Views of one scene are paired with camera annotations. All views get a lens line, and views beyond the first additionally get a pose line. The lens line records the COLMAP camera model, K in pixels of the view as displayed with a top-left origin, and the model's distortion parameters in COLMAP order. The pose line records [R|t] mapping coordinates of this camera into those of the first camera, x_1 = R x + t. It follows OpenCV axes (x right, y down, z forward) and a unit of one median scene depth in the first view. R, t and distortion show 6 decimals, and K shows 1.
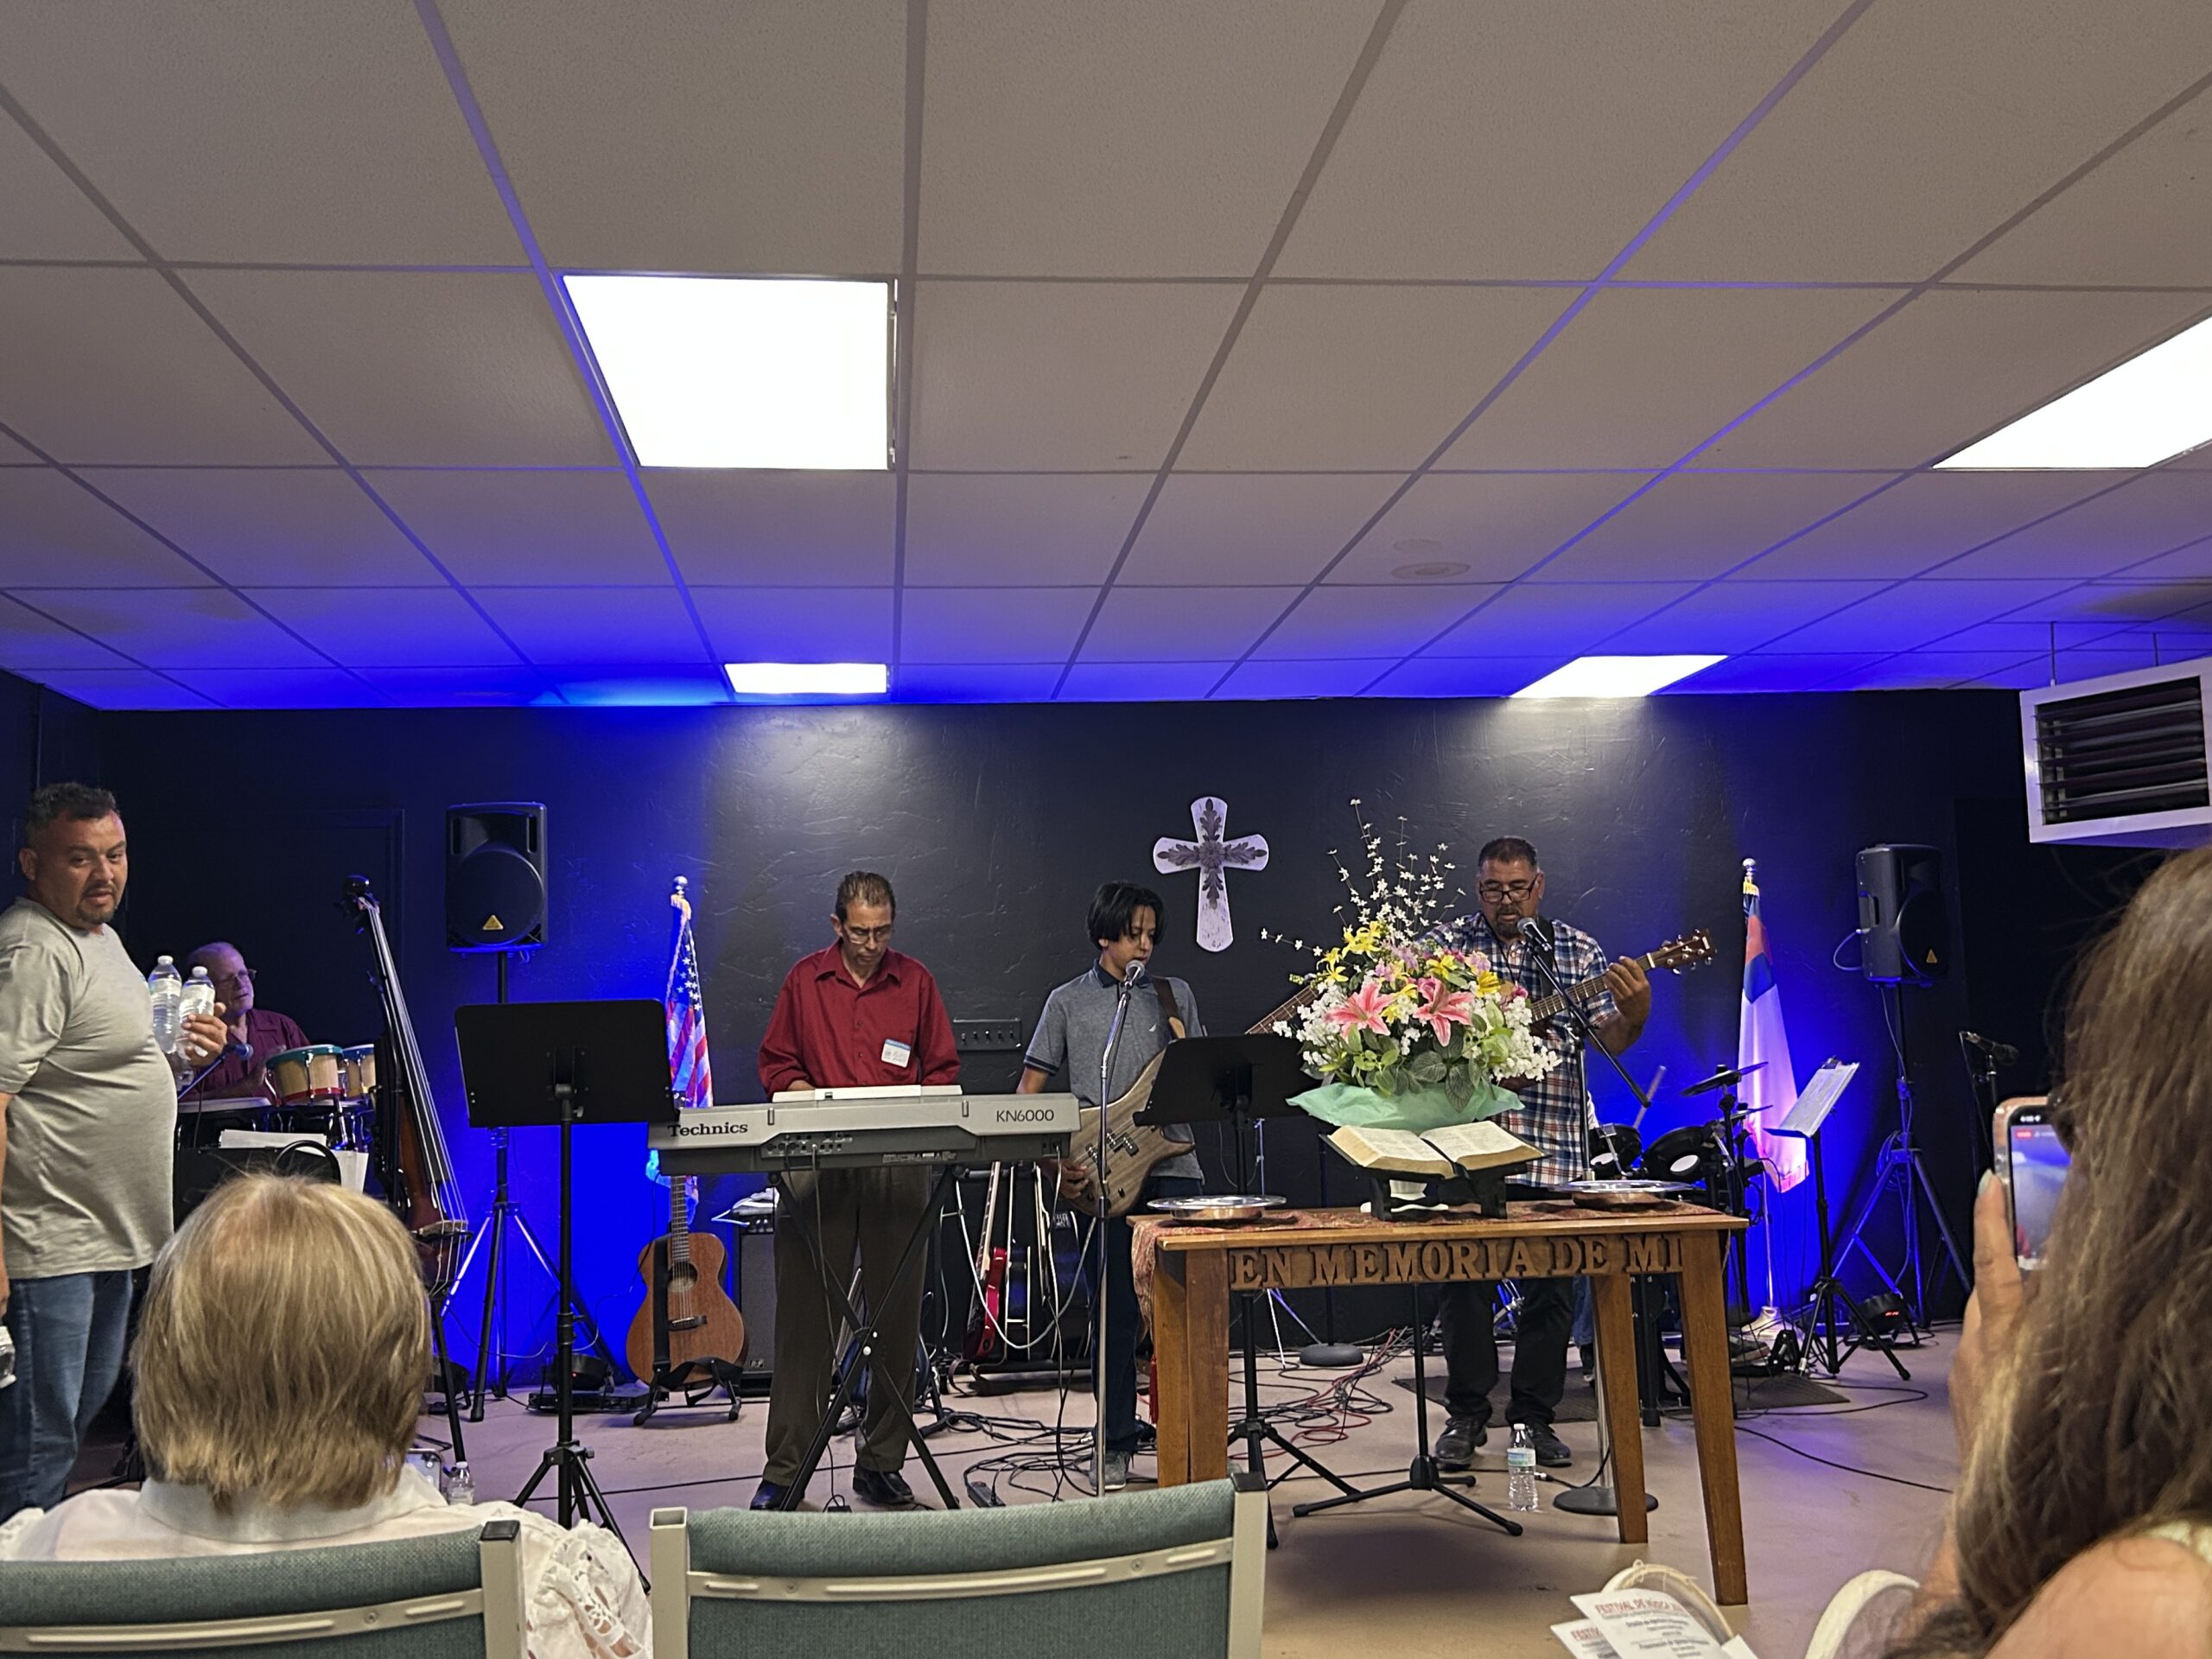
lens RADIAL K [[2073.1, 0, 1126.3], [0, 2073.1, 830.6], [0, 0, 1]] dist [0.095932, 0.000000]
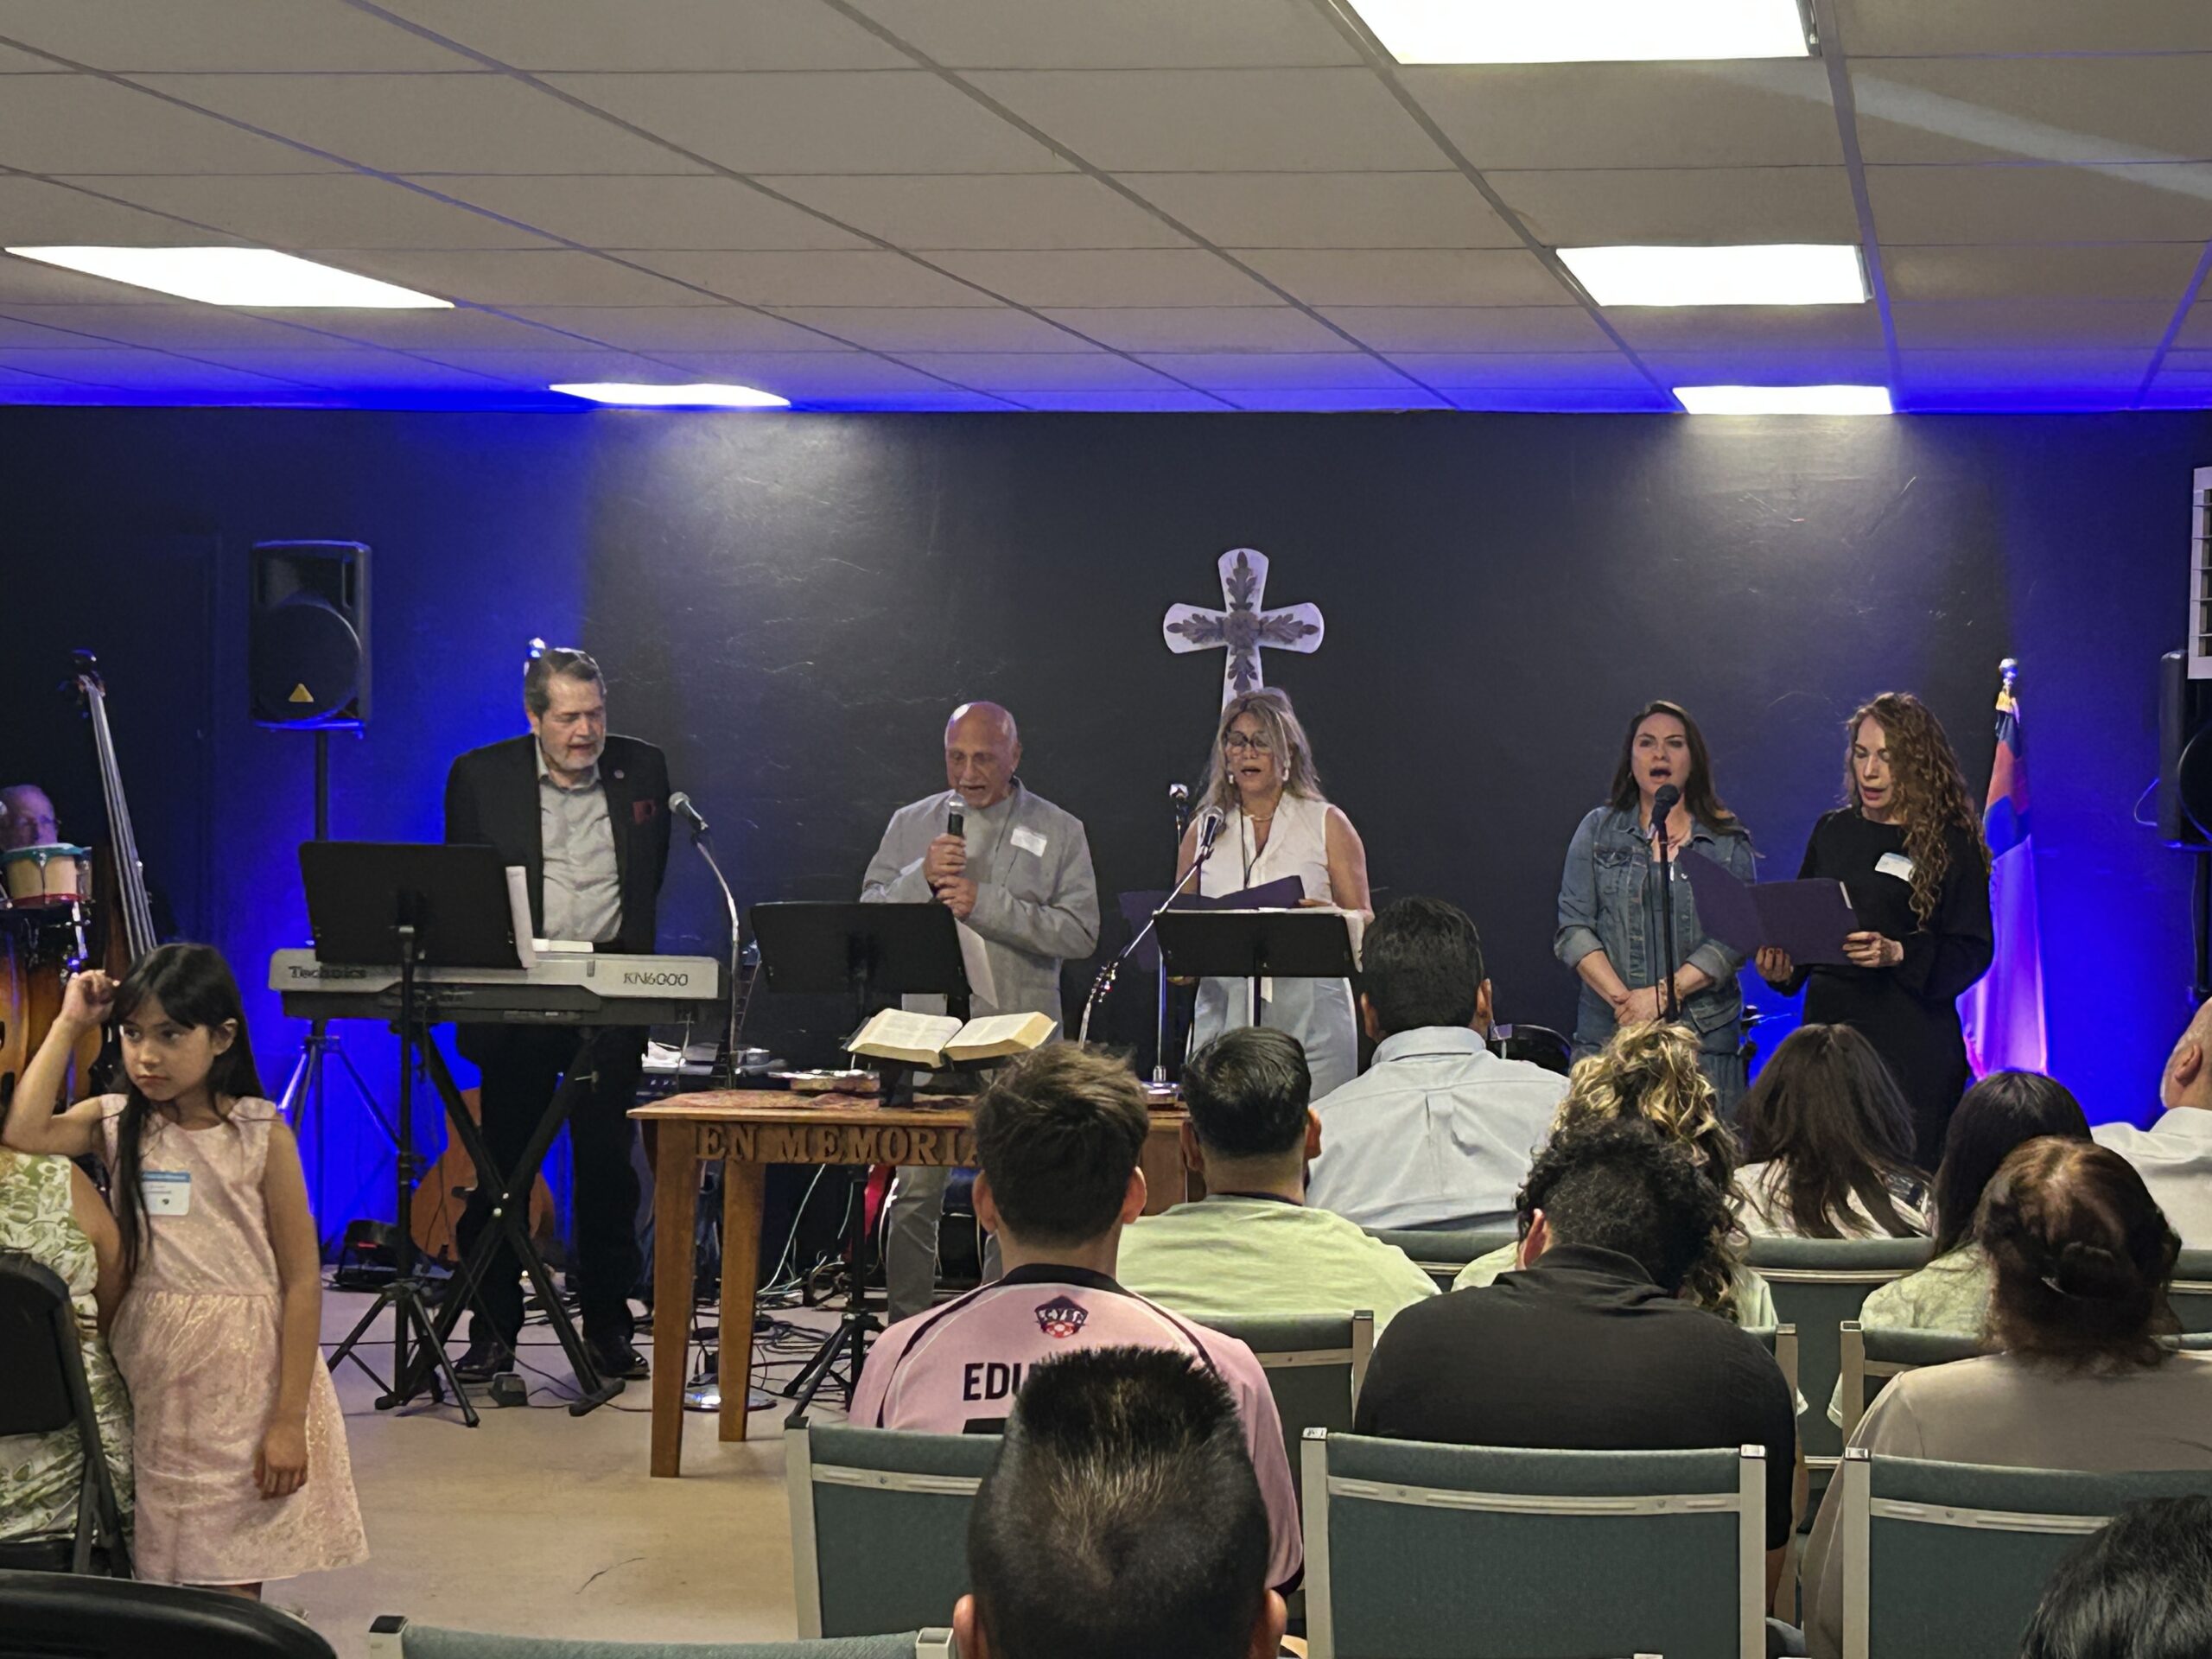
lens RADIAL K [[4811.8, 0, 1117.2], [0, 4811.8, 871.7], [0, 0, 1]] dist [0.203540, 0.000000]
pose [[0.957613, 0.051506, -0.283417, 0.527114], [-0.014912, 0.991429, 0.129792, -0.134008], [0.287673, -0.120064, 0.950173, -0.682394]]
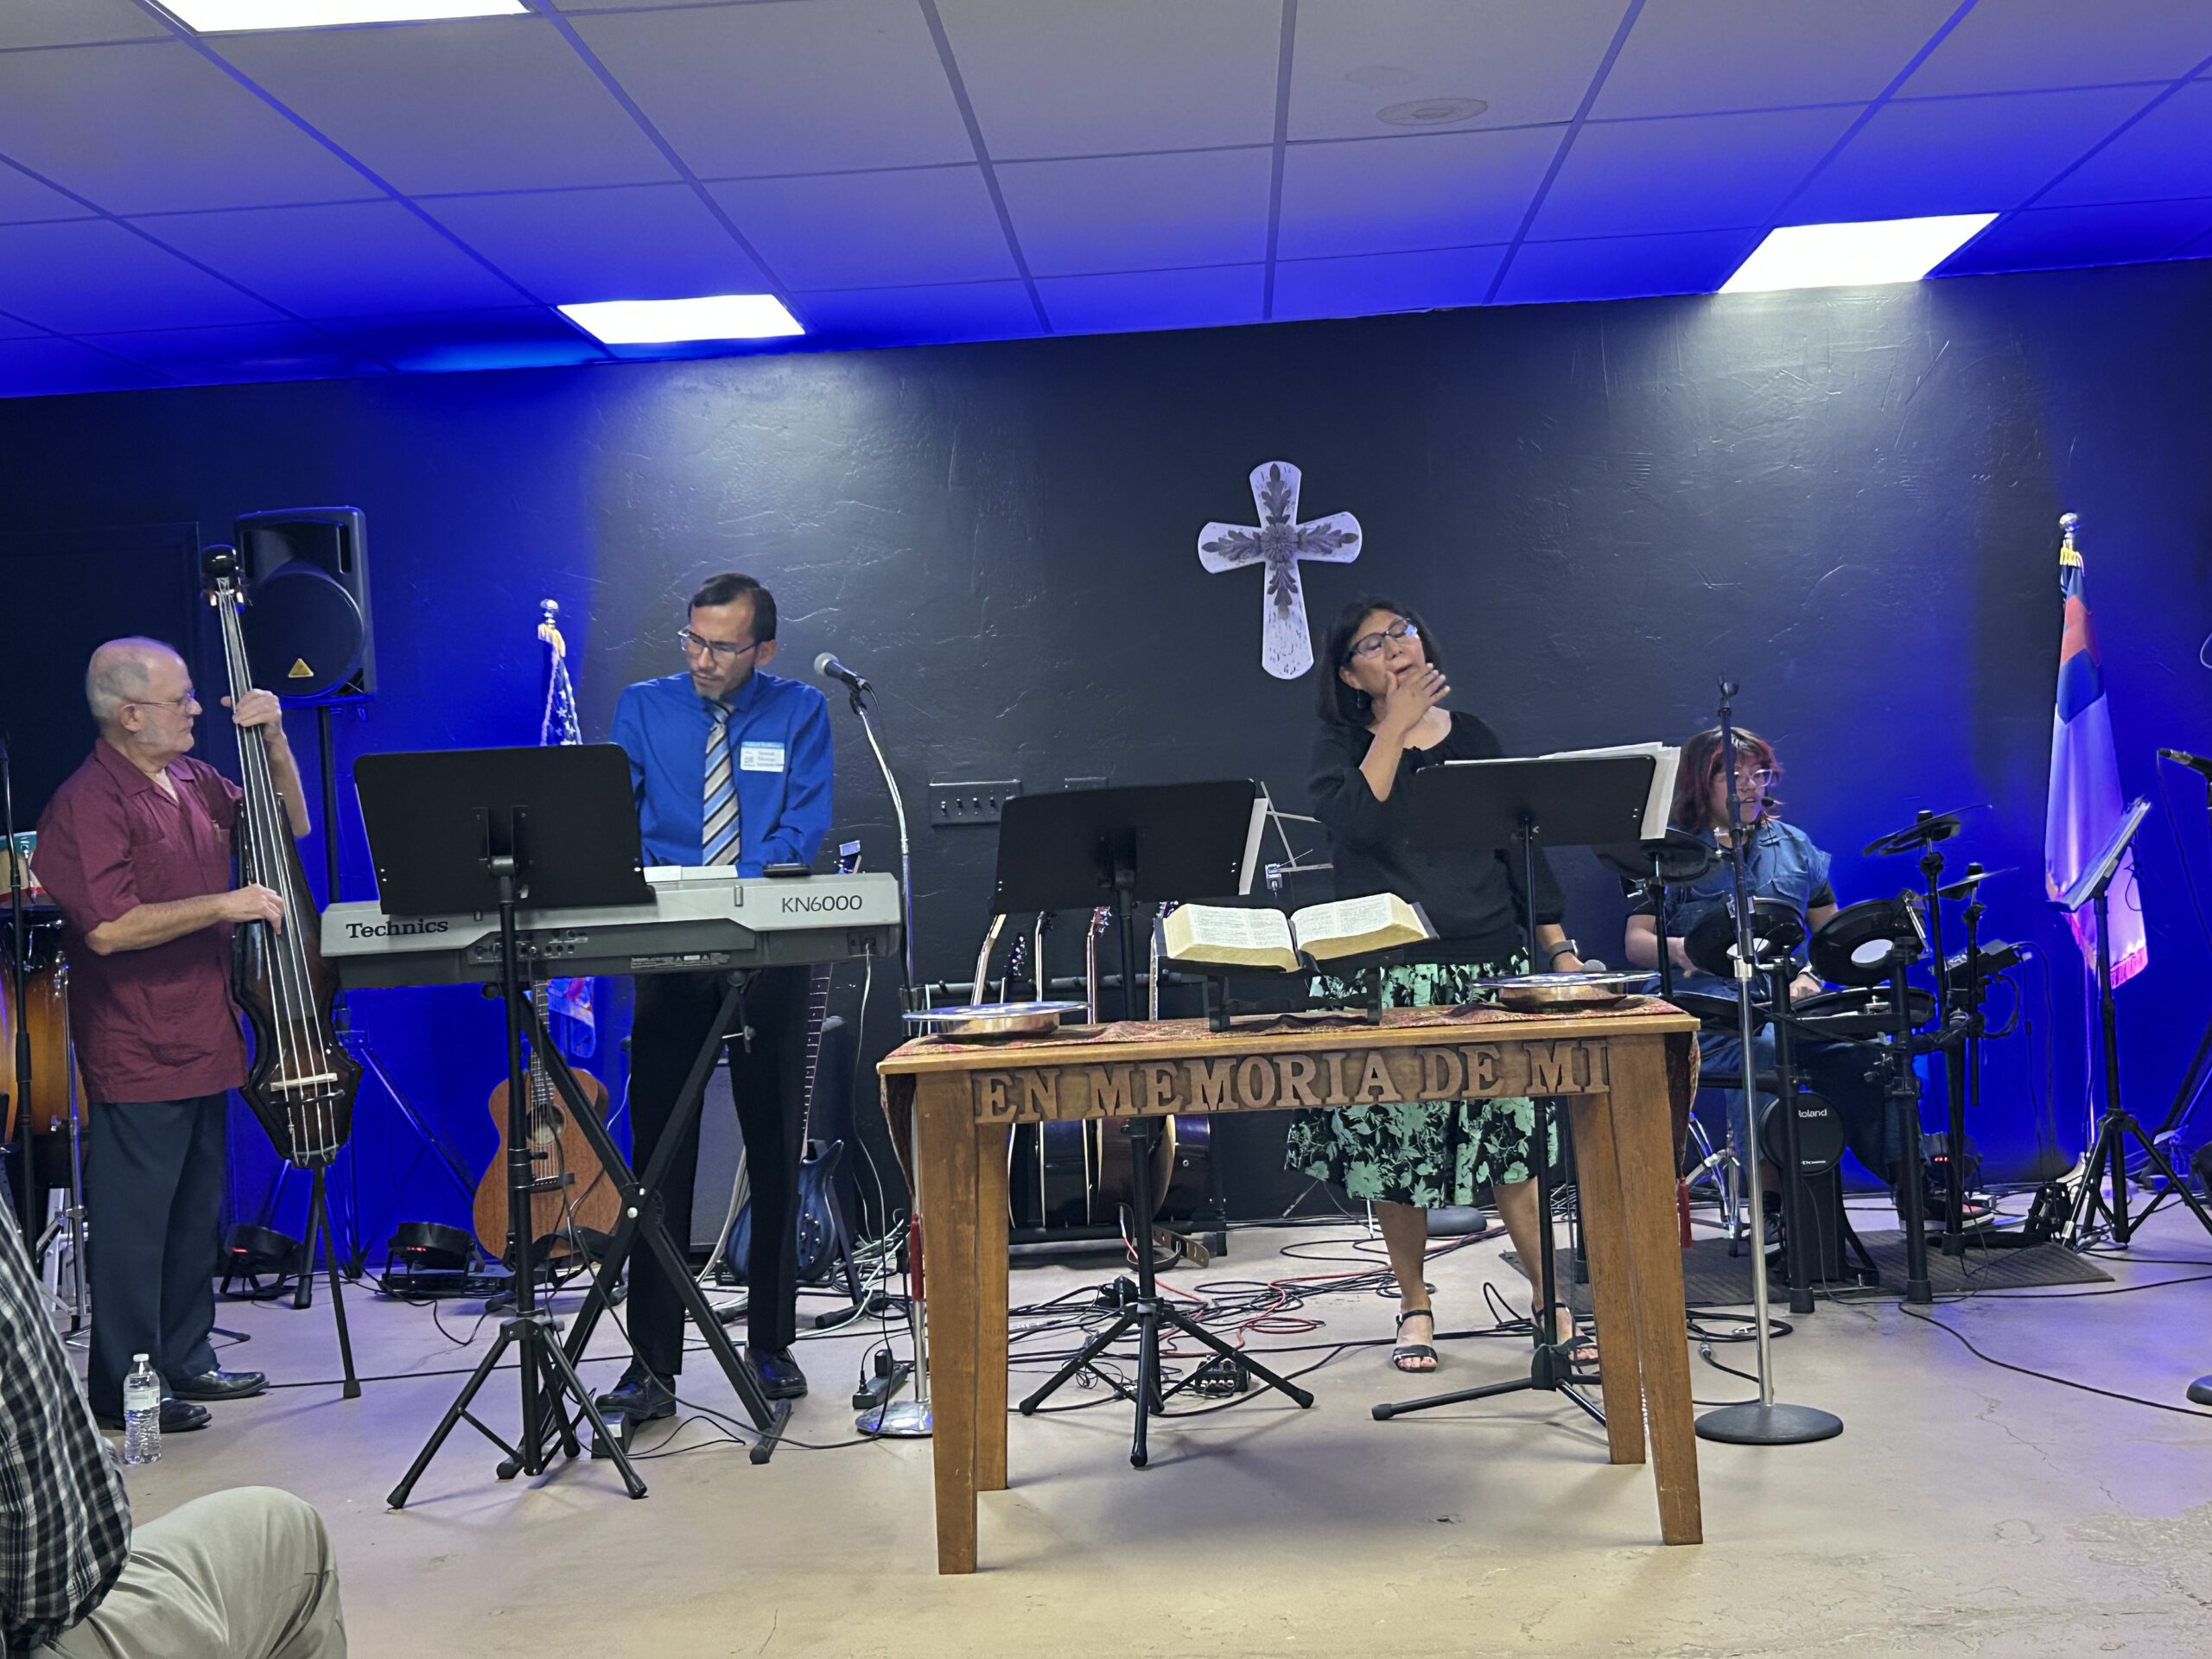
lens RADIAL K [[2864.7, 0, 1124.6], [0, 2864.7, 845.4], [0, 0, 1]] dist [0.127757, 0.000000]
pose [[0.988051, -0.024522, -0.152164, 0.149457], [0.040946, 0.993548, 0.105762, 0.009149], [0.148588, -0.110729, 0.982680, 0.009366]]
